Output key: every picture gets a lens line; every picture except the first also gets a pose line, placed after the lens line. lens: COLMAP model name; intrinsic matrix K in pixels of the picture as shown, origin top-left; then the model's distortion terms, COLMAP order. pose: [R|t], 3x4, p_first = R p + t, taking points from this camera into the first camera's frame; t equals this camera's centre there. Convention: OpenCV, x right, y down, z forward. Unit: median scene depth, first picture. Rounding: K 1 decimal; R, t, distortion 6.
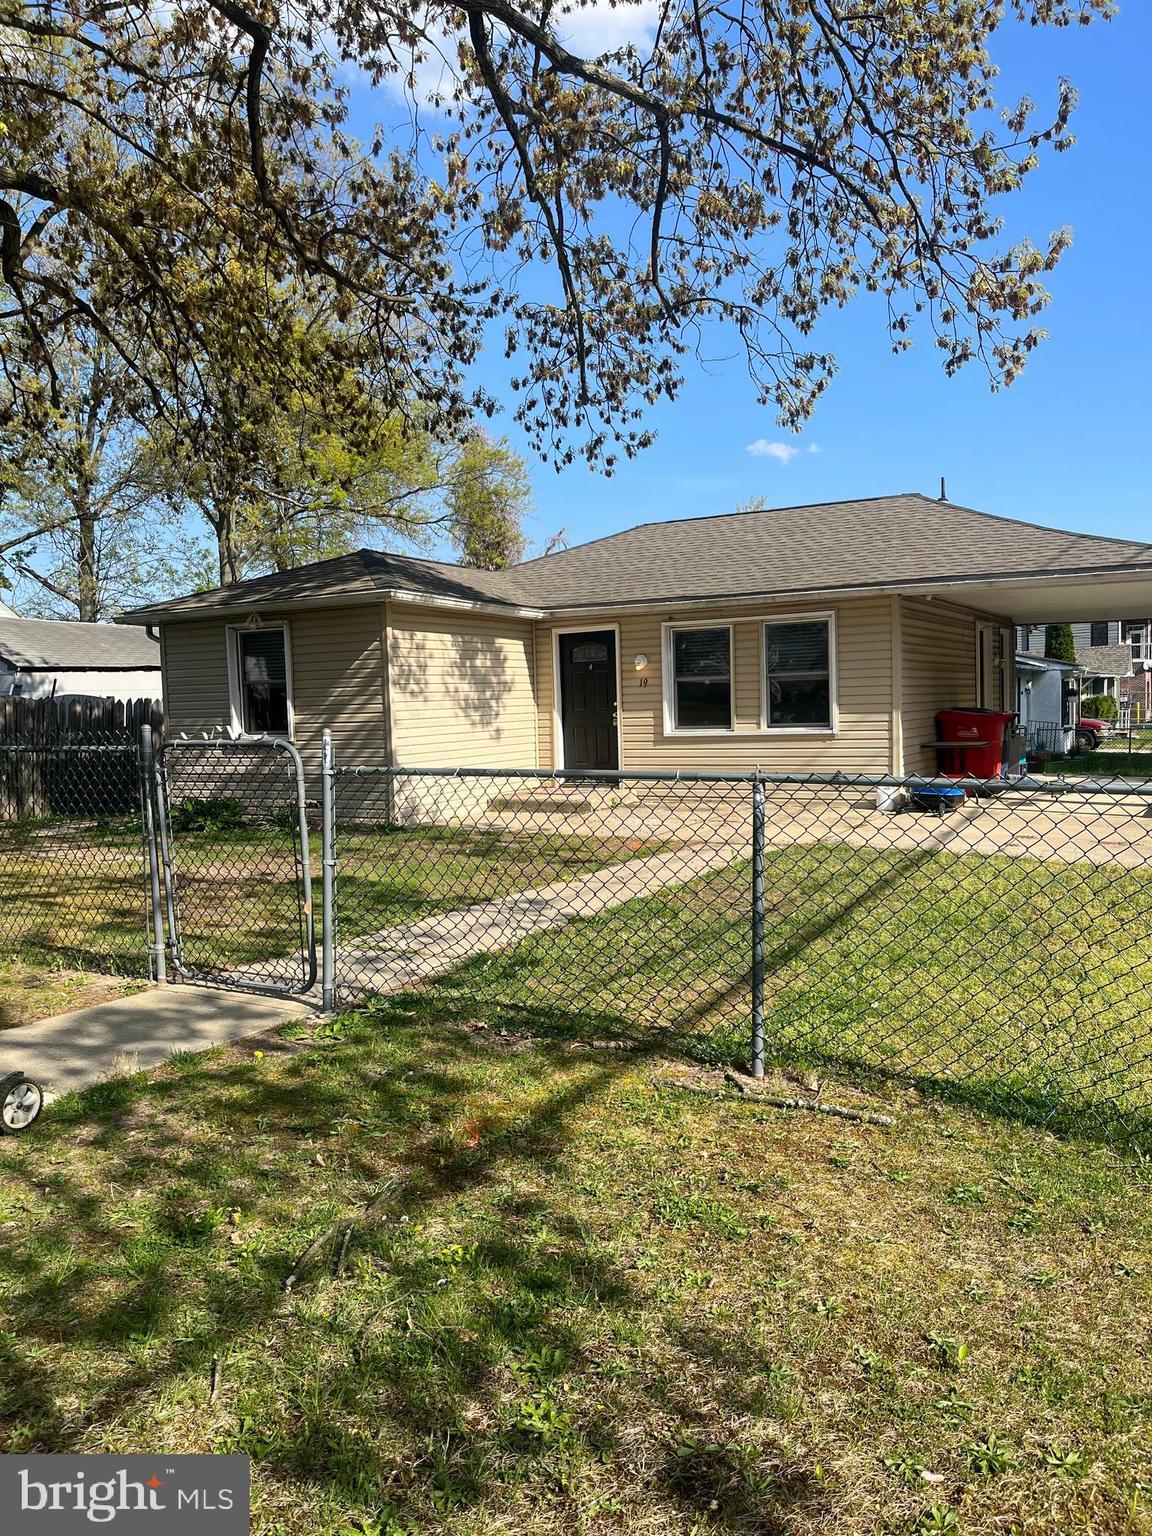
lens RADIAL K [[1151.7, 0, 563.1], [0, 1151.7, 762.0], [0, 0, 1]] dist [0.064713, -0.088514]
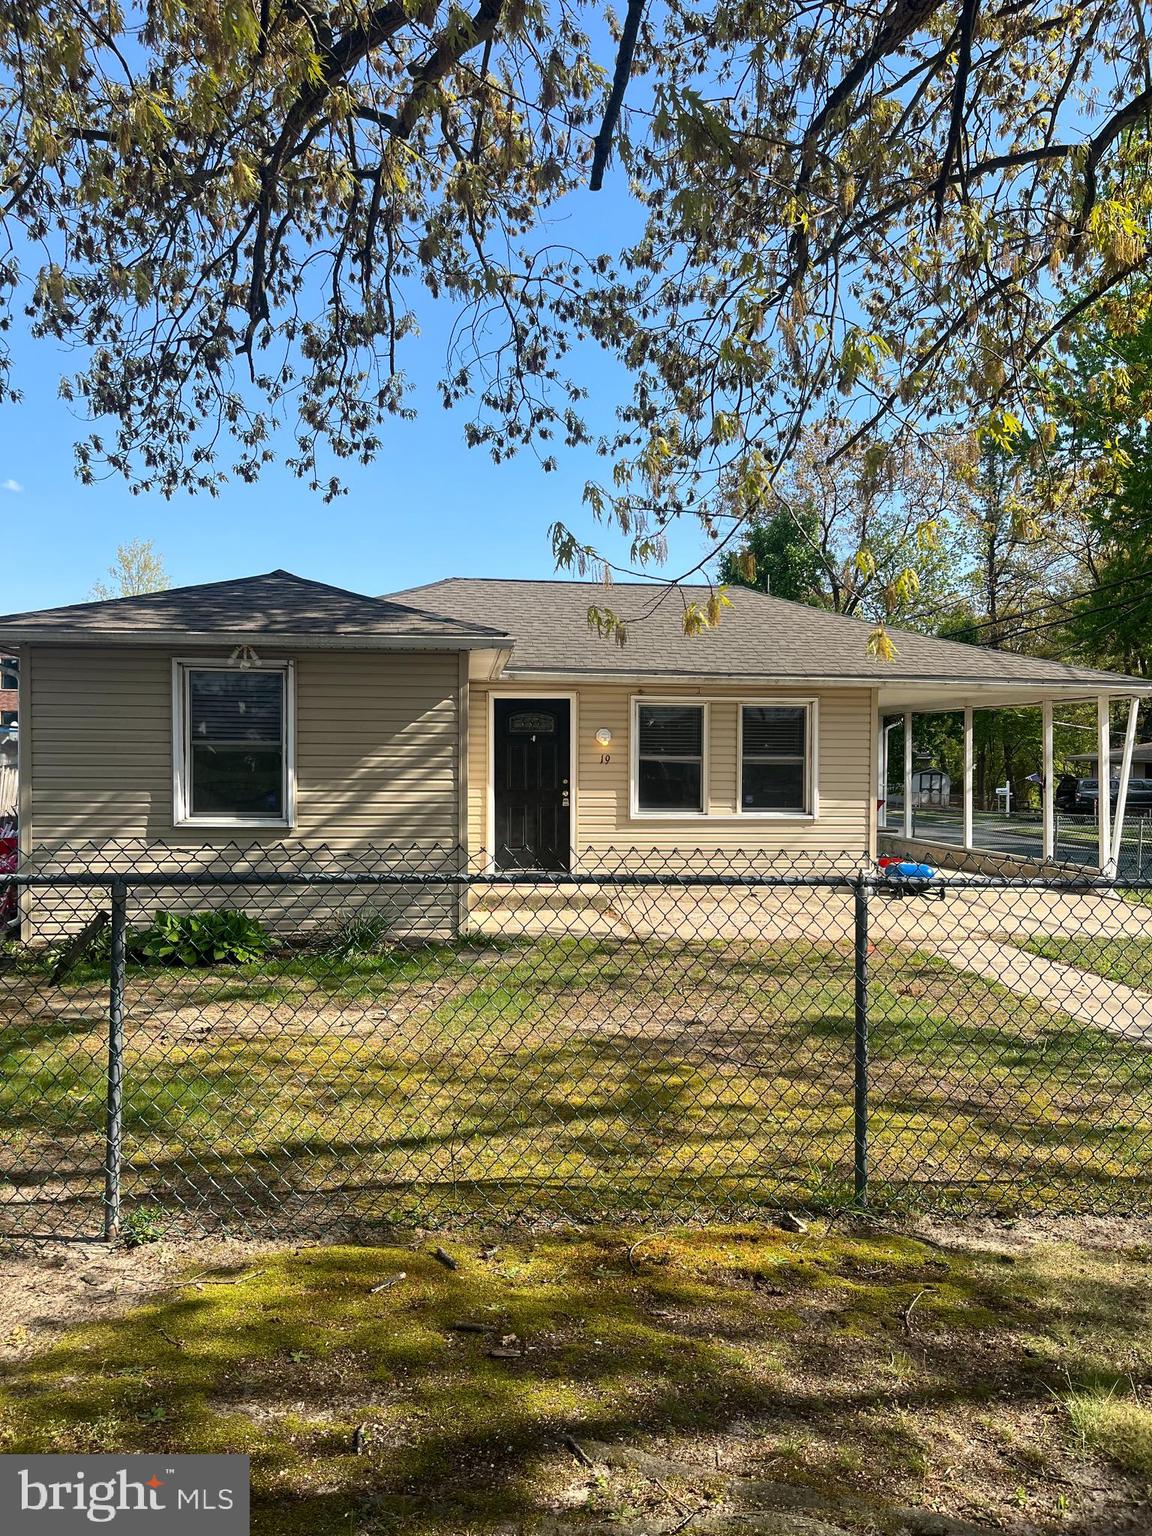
lens RADIAL K [[1151.7, 0, 563.1], [0, 1151.7, 762.0], [0, 0, 1]] dist [0.064713, -0.088514]
pose [[0.804586, 0.033134, 0.592911, -0.516246], [-0.001577, 0.998558, -0.053664, -0.019198], [-0.593834, 0.042242, 0.803478, 0.306149]]
